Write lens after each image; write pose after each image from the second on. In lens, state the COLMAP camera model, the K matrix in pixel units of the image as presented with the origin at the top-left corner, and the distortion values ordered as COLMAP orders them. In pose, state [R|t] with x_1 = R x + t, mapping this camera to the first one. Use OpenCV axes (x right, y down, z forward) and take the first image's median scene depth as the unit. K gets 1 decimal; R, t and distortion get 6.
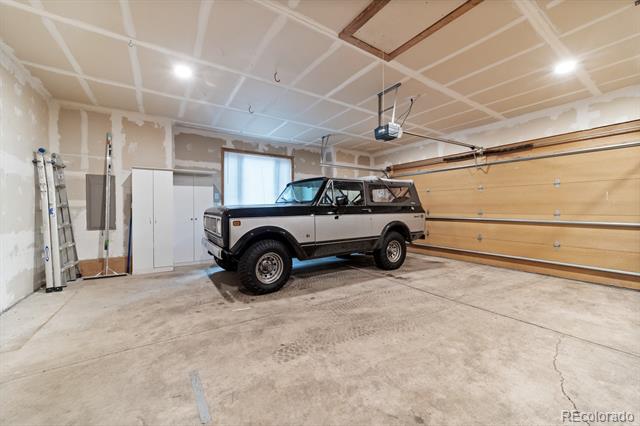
lens RADIAL K [[248.4, 0, 319.4], [0, 248.4, 209.5], [0, 0, 1]] dist [-0.009467, 0.000257]
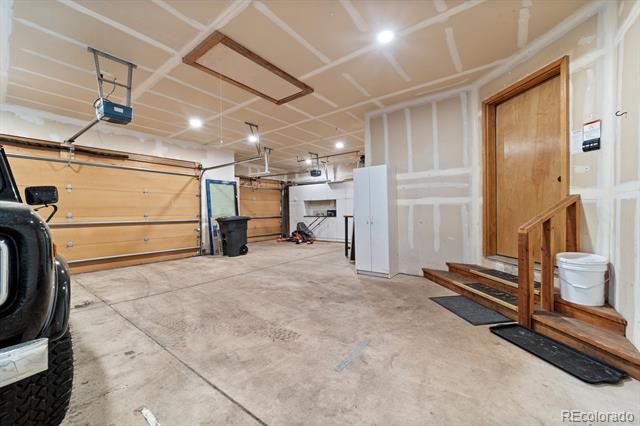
lens RADIAL K [[248.4, 0, 319.2], [0, 248.4, 214.8], [0, 0, 1]] dist [-0.009467, 0.000257]
pose [[-0.335546, -0.010581, 0.941964, -0.899623], [0.006383, 0.999888, 0.013506, 0.004436], [-0.942002, 0.010544, -0.335441, 0.879585]]
